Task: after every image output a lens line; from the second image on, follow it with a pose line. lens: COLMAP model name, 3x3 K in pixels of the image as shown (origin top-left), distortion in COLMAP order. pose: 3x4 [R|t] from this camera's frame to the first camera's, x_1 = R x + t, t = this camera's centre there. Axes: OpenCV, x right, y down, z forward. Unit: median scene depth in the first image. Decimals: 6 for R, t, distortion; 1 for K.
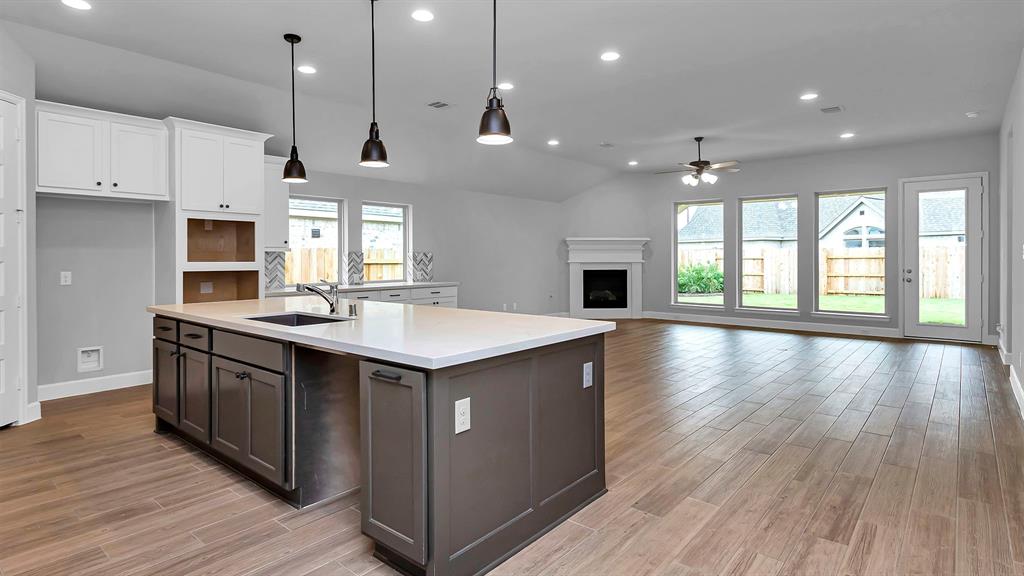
lens RADIAL K [[538.1, 0, 512.5], [0, 538.1, 290.1], [0, 0, 1]] dist [-0.000647, 0.000012]
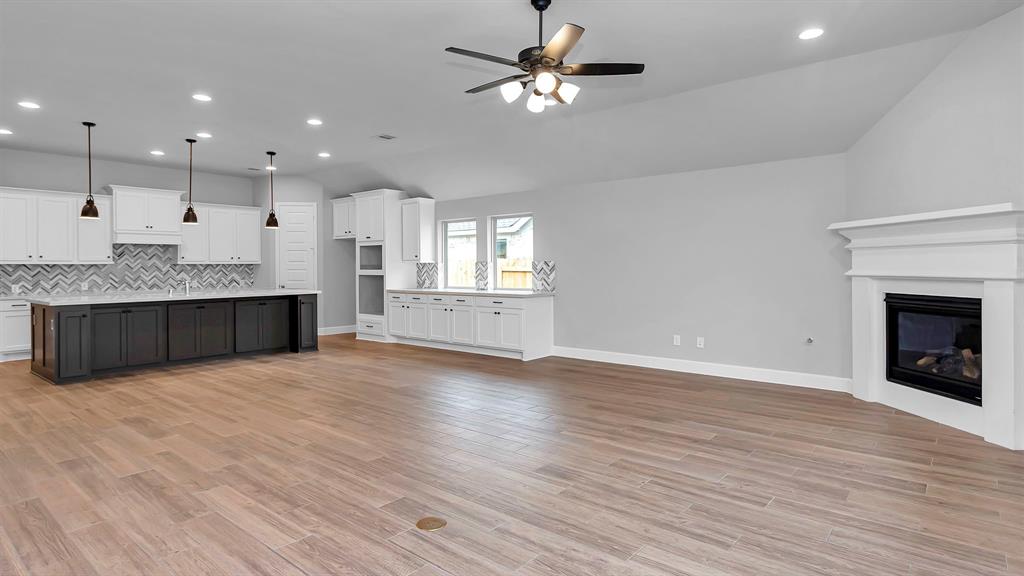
lens RADIAL K [[538.1, 0, 513.5], [0, 538.1, 279.1], [0, 0, 1]] dist [-0.000647, 0.000012]
pose [[-0.008550, 0.022888, -0.999701, 0.779324], [-0.056034, 0.998156, 0.023331, -0.057566], [0.998392, 0.056217, -0.007251, 0.962213]]
